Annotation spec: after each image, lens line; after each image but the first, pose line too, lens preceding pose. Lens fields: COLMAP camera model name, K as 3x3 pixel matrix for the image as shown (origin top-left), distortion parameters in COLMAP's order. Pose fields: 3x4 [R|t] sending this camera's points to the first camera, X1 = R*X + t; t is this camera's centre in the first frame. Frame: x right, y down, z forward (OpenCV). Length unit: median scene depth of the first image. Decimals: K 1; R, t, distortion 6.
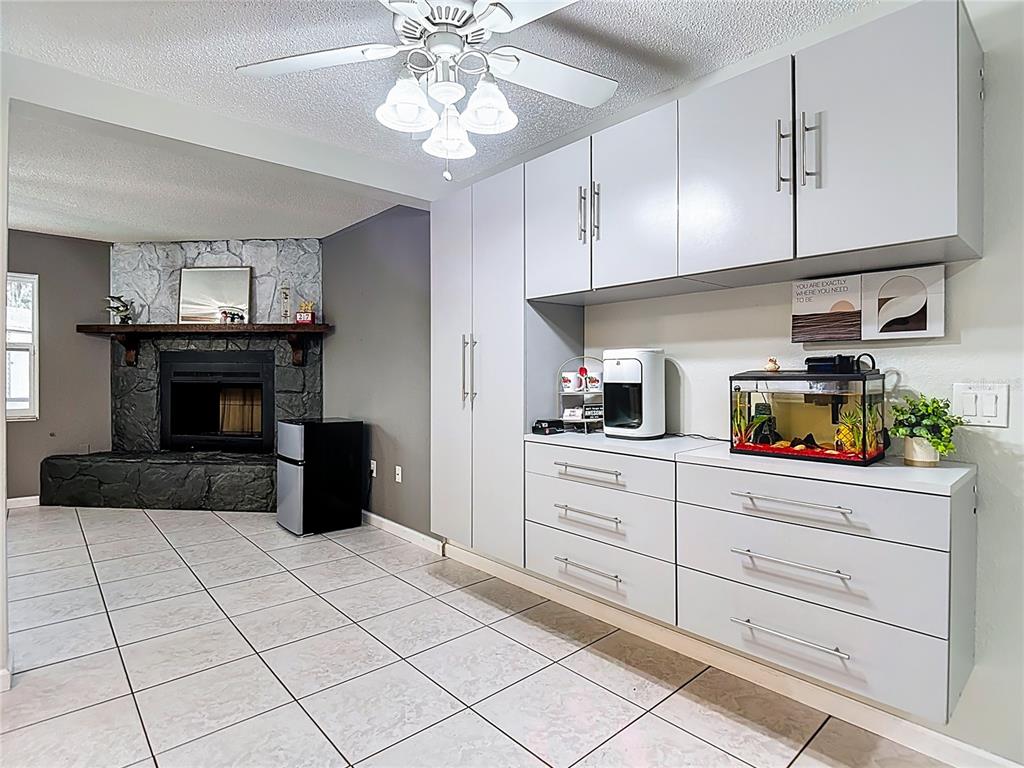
lens RADIAL K [[544.5, 0, 505.8], [0, 544.5, 386.2], [0, 0, 1]] dist [0.002439, -0.025775]
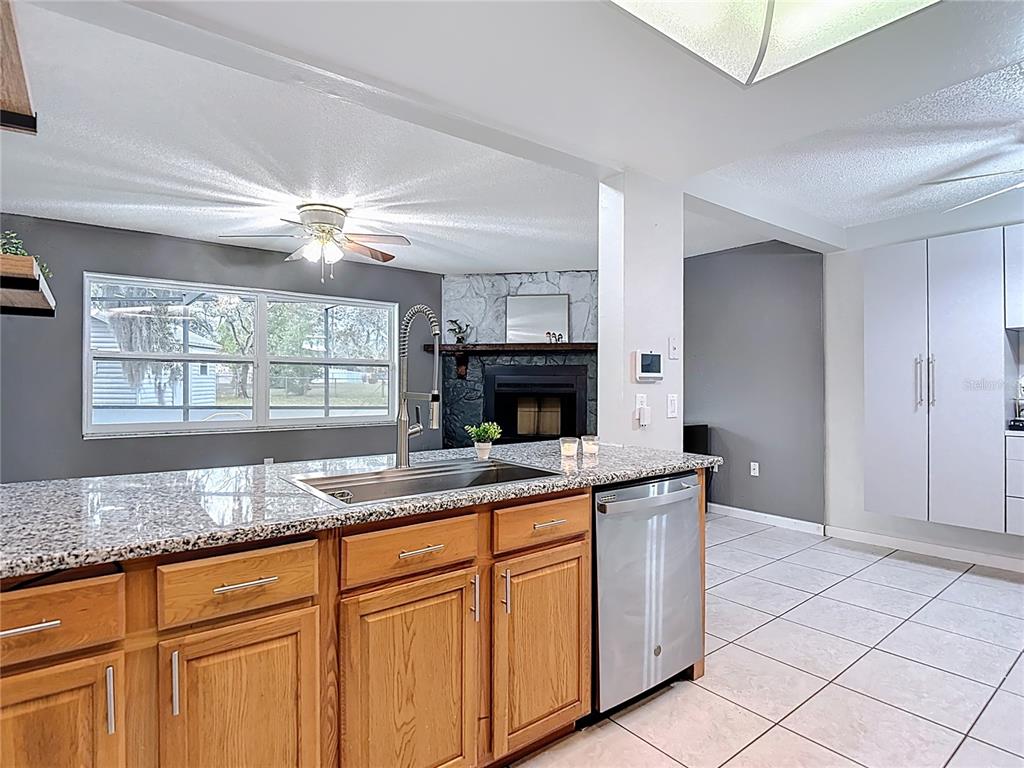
lens RADIAL K [[544.5, 0, 505.8], [0, 544.5, 386.2], [0, 0, 1]] dist [0.002439, -0.025775]
pose [[0.997462, -0.002273, -0.071164, -0.515820], [0.000950, 0.999826, -0.018614, 0.001452], [0.071194, 0.018499, 0.997291, -0.180488]]
